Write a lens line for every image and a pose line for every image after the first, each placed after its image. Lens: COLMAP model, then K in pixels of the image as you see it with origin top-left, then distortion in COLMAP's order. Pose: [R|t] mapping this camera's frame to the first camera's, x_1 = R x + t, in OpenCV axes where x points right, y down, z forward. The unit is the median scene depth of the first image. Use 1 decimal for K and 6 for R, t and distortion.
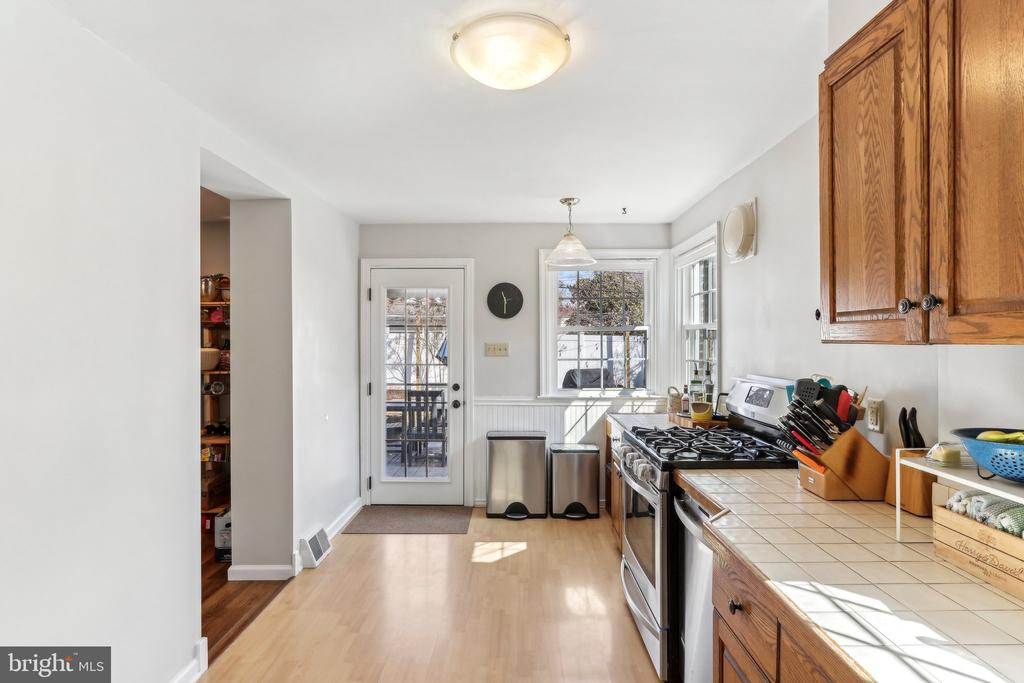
lens RADIAL K [[528.4, 0, 512.0], [0, 528.4, 341.5], [0, 0, 1]] dist [-0.007768, -0.000275]
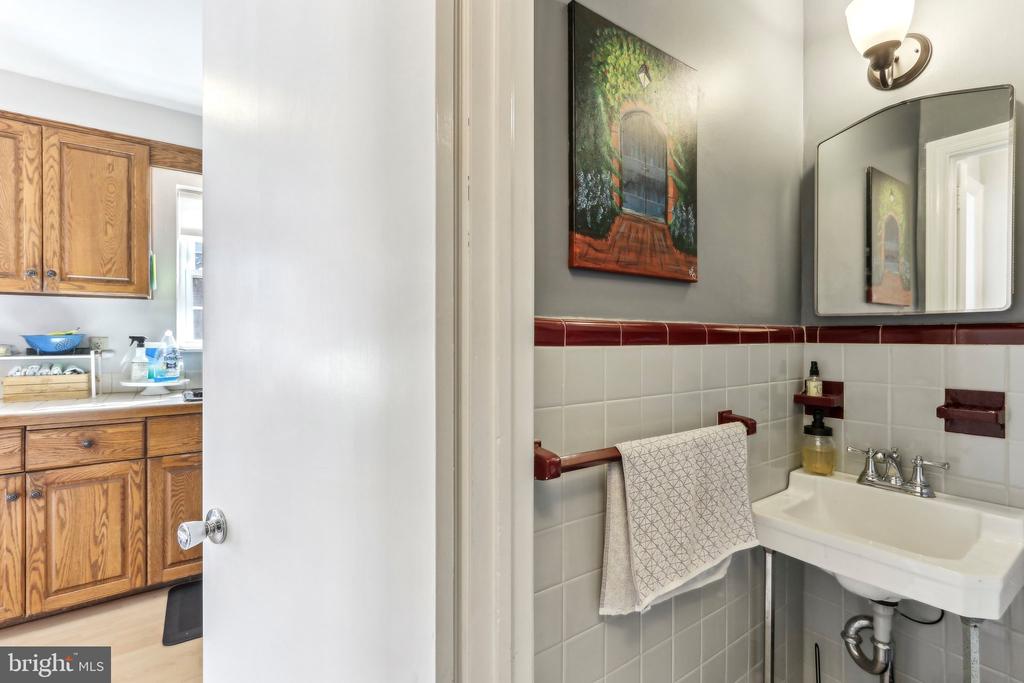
lens RADIAL K [[491.7, 0, 512.0], [0, 491.7, 341.5], [0, 0, 1]] dist [-0.000762, -0.000099]
pose [[-0.606242, -0.001144, 0.795279, -2.064410], [0.001690, 0.999995, 0.002726, 0.213268], [-0.795278, 0.002996, -0.606237, 0.700313]]
